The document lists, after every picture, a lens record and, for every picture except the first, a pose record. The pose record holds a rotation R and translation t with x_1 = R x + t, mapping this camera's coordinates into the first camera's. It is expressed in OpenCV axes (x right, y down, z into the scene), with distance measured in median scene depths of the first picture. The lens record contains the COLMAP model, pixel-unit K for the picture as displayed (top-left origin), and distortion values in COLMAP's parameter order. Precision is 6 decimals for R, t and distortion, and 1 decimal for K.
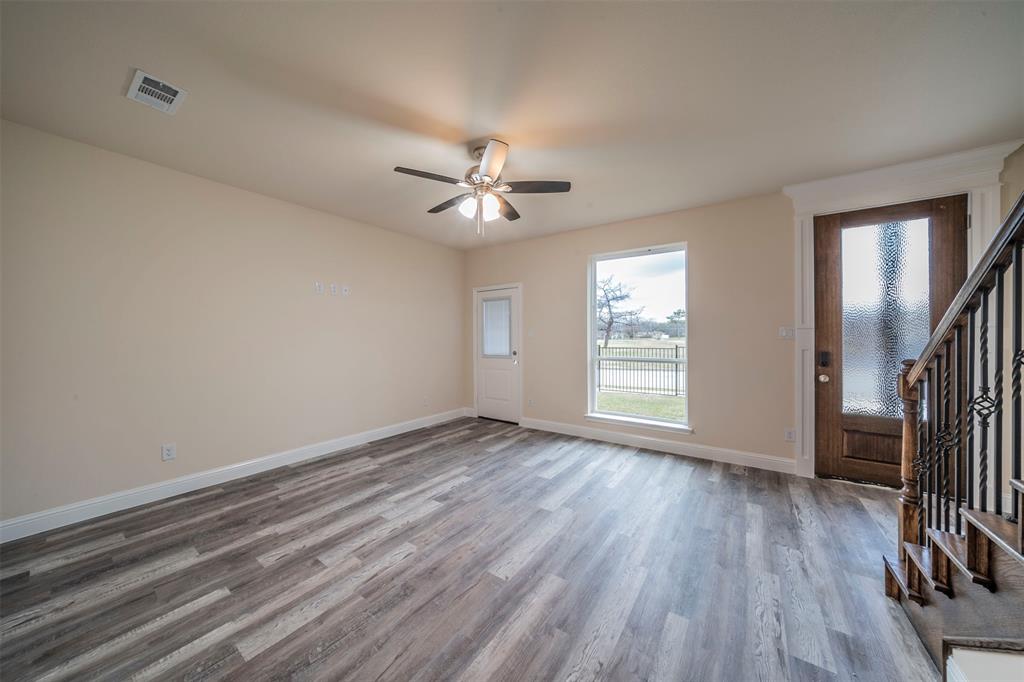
lens RADIAL K [[343.2, 0, 509.3], [0, 343.2, 337.2], [0, 0, 1]] dist [-0.020631, 0.001821]
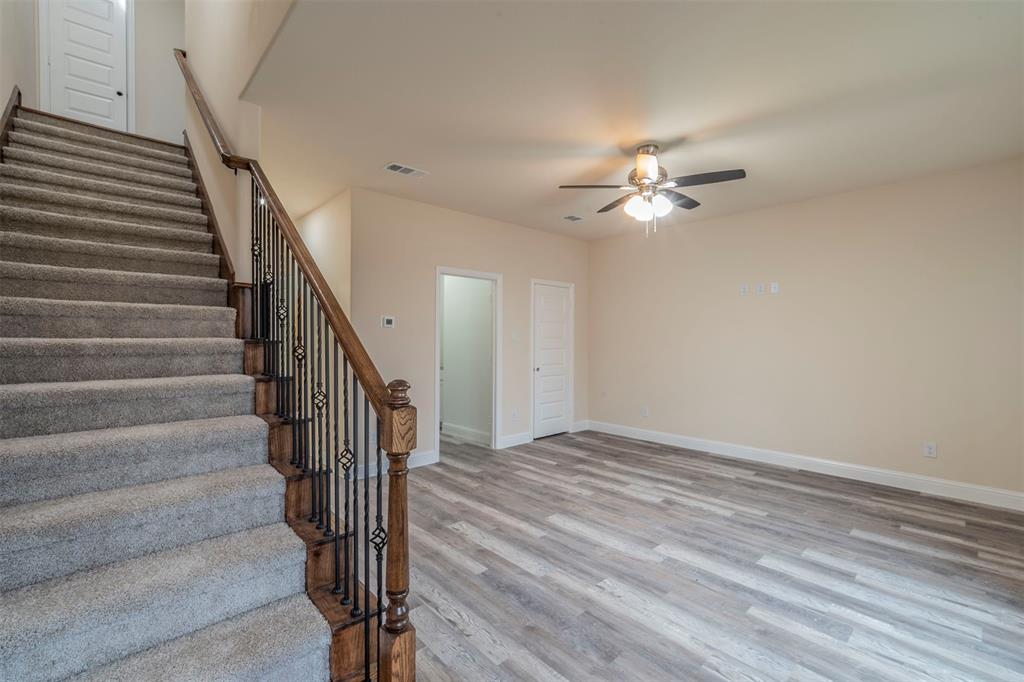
lens RADIAL K [[435.9, 0, 513.6], [0, 435.9, 333.0], [0, 0, 1]] dist [-0.011510, 0.001022]
pose [[-0.204225, -0.011913, -0.978852, 1.090113], [-0.002970, 0.999929, -0.011549, -0.008184], [0.978920, 0.000549, -0.204246, 0.769461]]
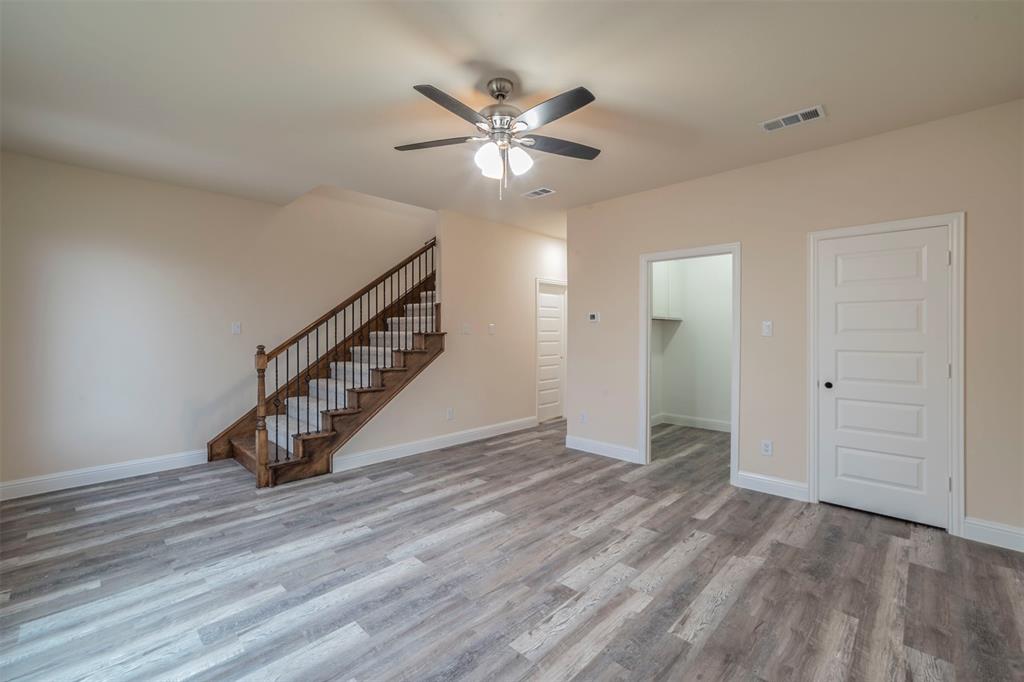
lens RADIAL K [[435.9, 0, 513.6], [0, 435.9, 333.0], [0, 0, 1]] dist [-0.011510, 0.001022]
pose [[-0.989422, 0.001003, 0.145064, -0.212744], [0.001681, 0.999988, 0.004548, -0.004086], [-0.145058, 0.004743, -0.989412, 1.696581]]
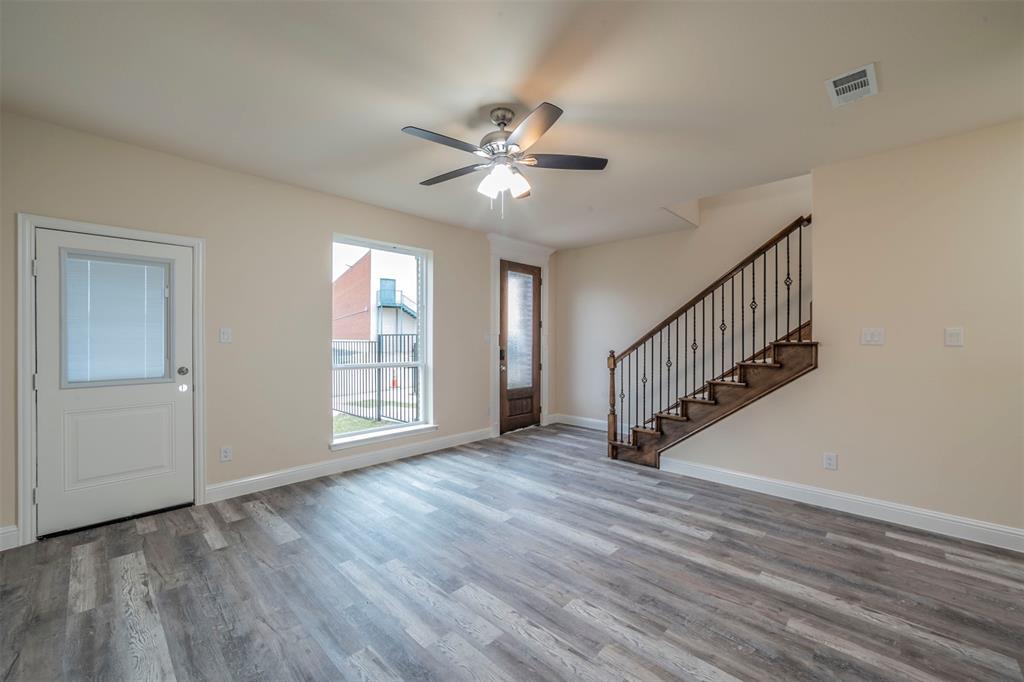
lens RADIAL K [[404.0, 0, 512.0], [0, 404.0, 341.0], [0, 0, 1]] dist [-0.027033, 0.008476]
pose [[0.139124, 0.000539, 0.990275, -0.896931], [-0.001763, 0.999998, -0.000296, 0.000525], [-0.990273, -0.001704, 0.139125, 0.734712]]
